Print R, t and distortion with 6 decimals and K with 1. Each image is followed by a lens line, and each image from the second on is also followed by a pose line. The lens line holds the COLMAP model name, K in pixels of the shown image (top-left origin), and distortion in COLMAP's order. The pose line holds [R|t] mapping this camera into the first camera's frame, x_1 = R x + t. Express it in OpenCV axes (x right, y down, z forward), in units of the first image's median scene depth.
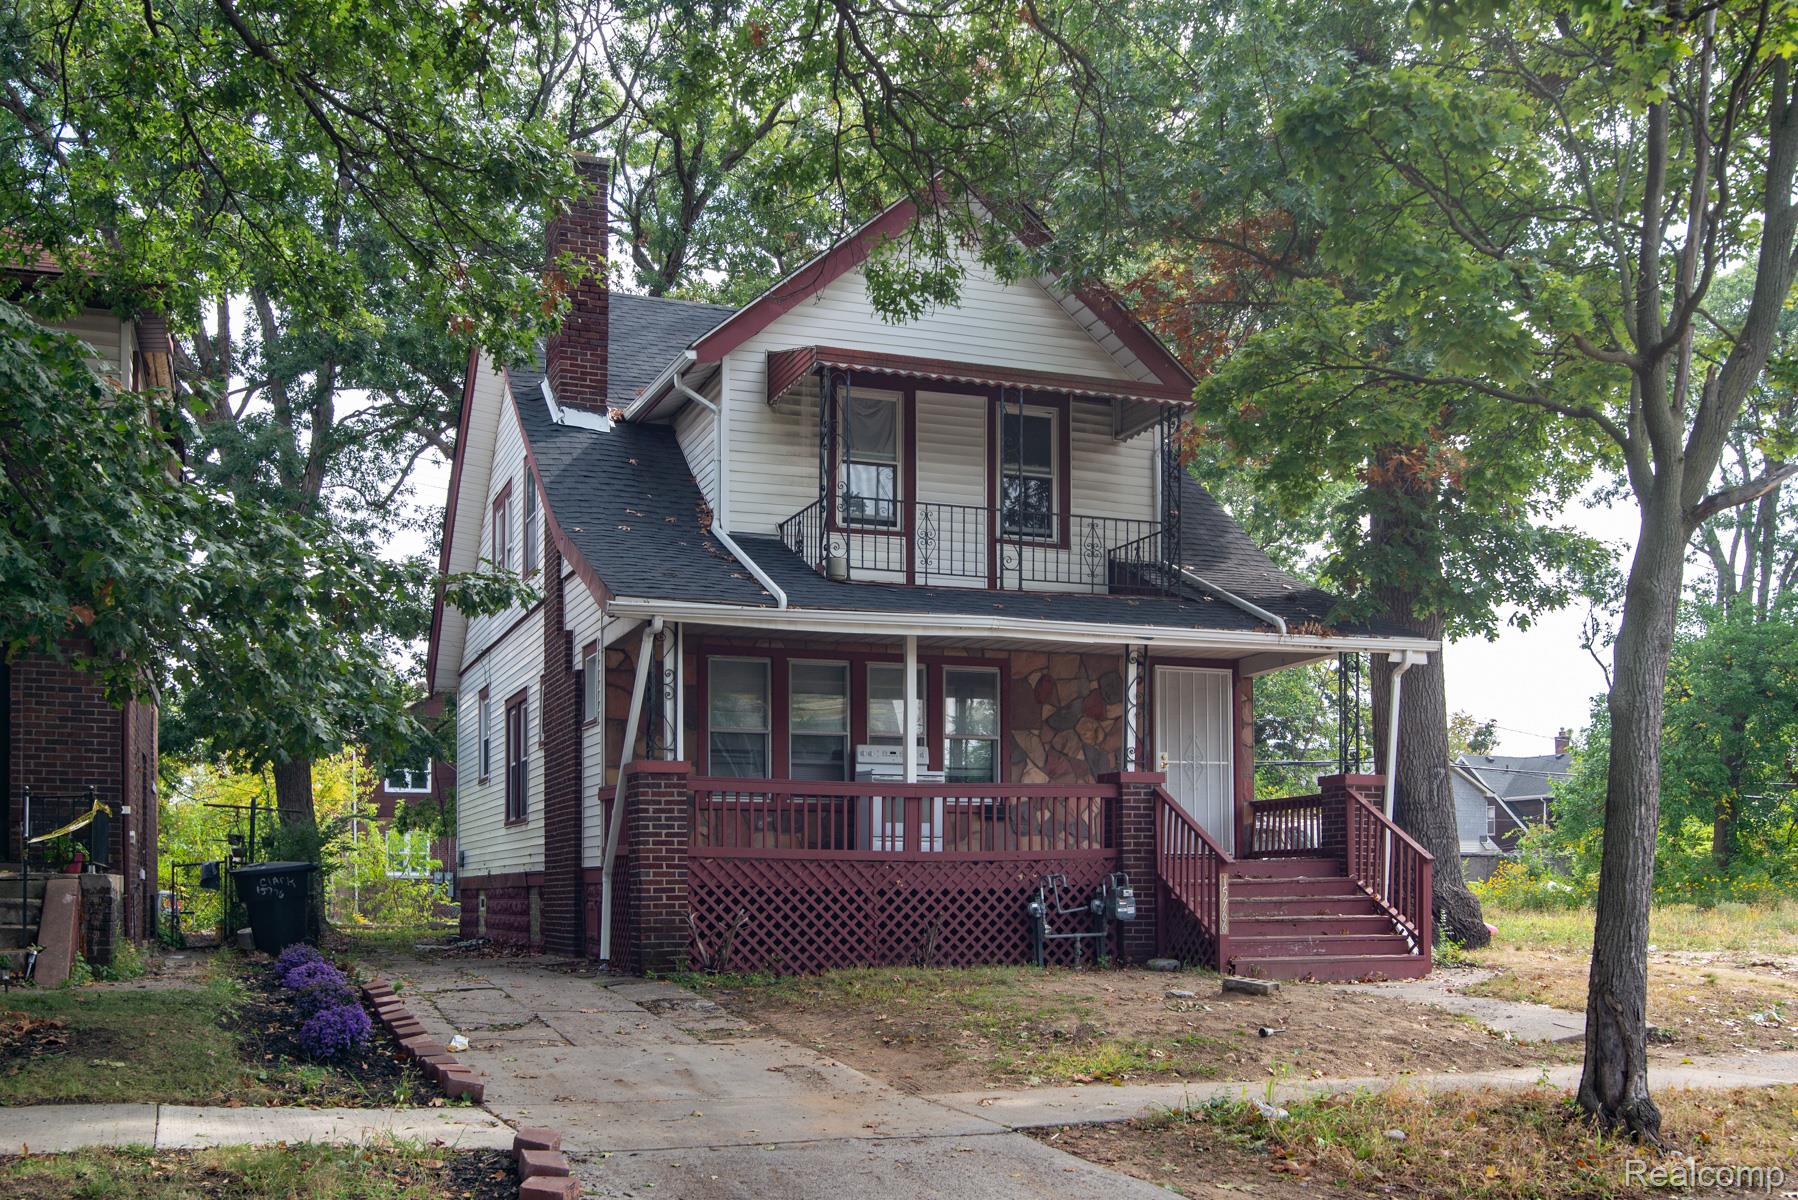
lens RADIAL K [[1739.1, 0, 898.9], [0, 1739.1, 640.2], [0, 0, 1]] dist [-0.044066, -0.003584]
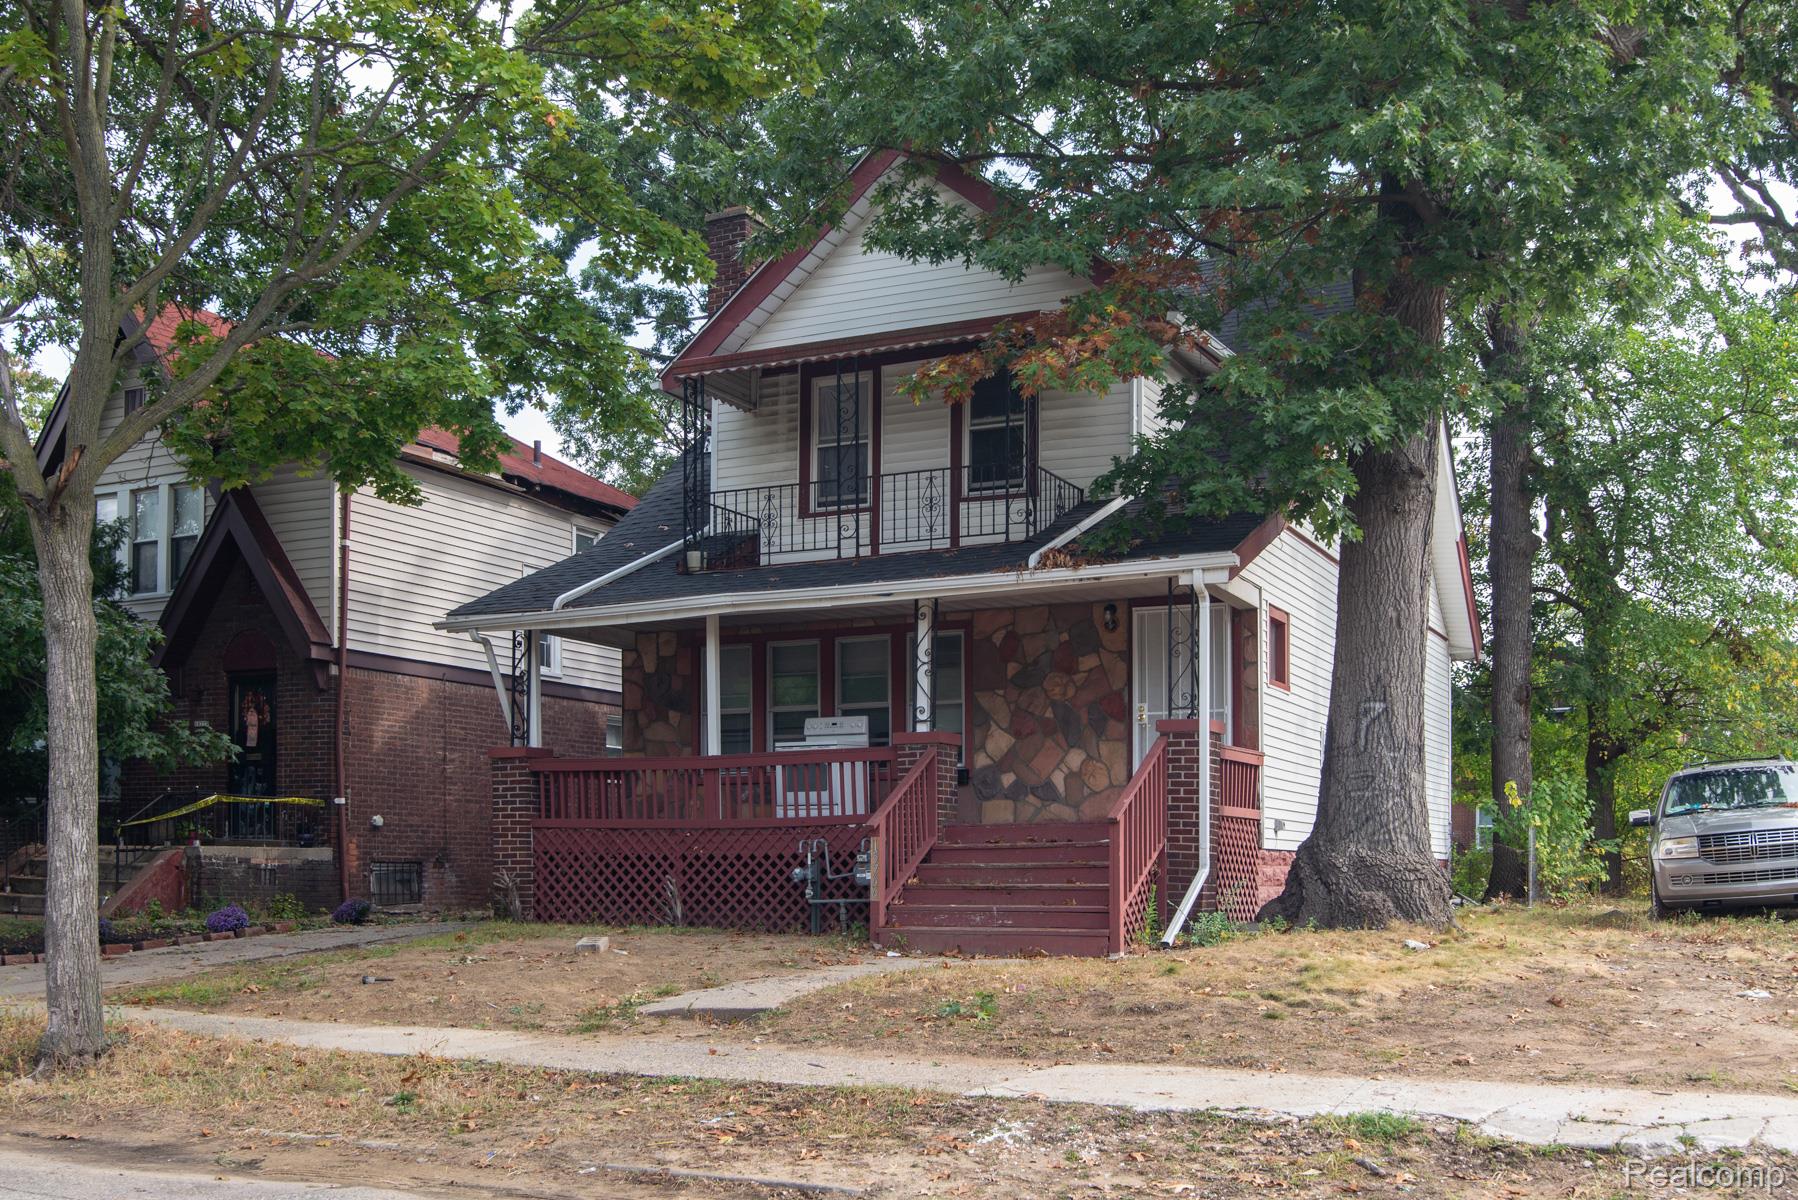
lens RADIAL K [[1819.5, 0, 899.0], [0, 1819.5, 600.0], [0, 0, 1]] dist [-0.003171, 0.000525]
pose [[0.679941, -0.105122, -0.725692, 0.788663], [0.102113, 0.993602, -0.048255, 0.045800], [0.726122, -0.041292, 0.686325, 0.274380]]
